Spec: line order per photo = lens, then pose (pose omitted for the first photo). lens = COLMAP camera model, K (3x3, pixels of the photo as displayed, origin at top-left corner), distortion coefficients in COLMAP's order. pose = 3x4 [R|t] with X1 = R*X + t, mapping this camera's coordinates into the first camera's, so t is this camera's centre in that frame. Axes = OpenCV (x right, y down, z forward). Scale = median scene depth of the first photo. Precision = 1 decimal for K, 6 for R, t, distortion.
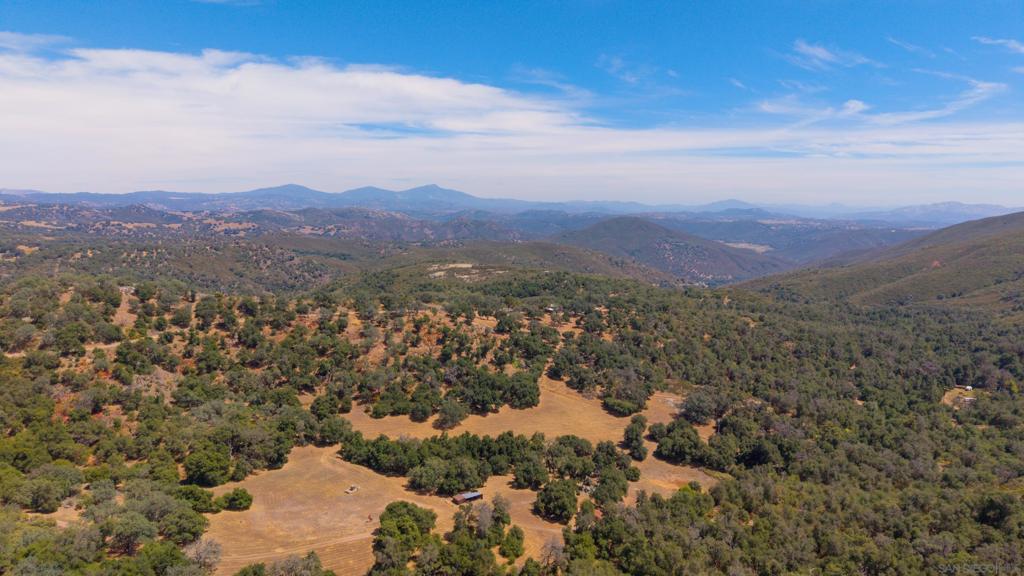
lens RADIAL K [[677.7, 0, 517.0], [0, 677.7, 285.1], [0, 0, 1]] dist [0.048947, -0.057145]
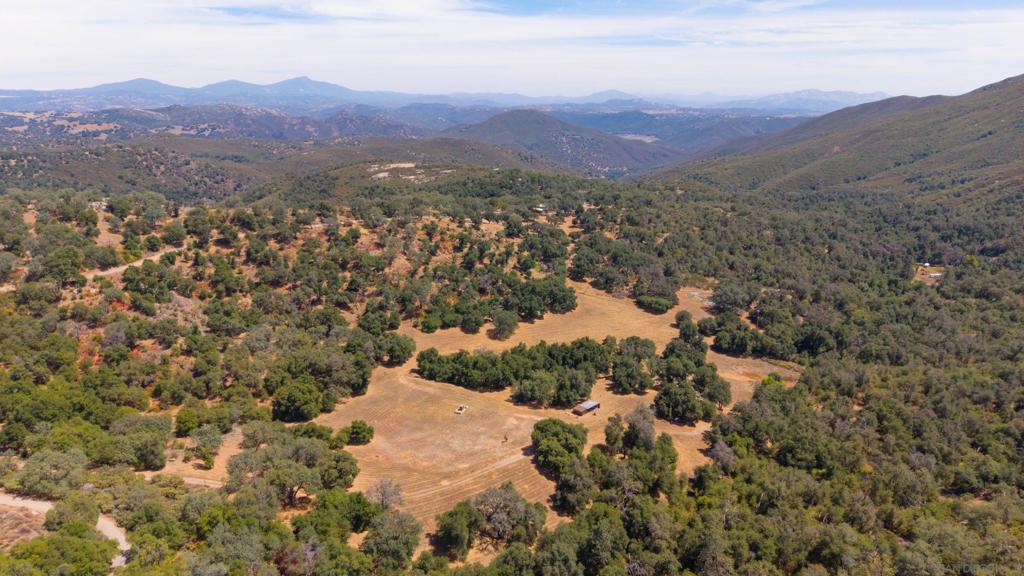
lens RADIAL K [[677.7, 0, 517.0], [0, 677.7, 285.1], [0, 0, 1]] dist [0.048947, -0.057145]
pose [[0.985384, -0.059377, 0.159665, -0.101825], [0.034698, 0.987596, 0.153134, -0.004242], [-0.166778, -0.145356, 0.975221, 0.031295]]
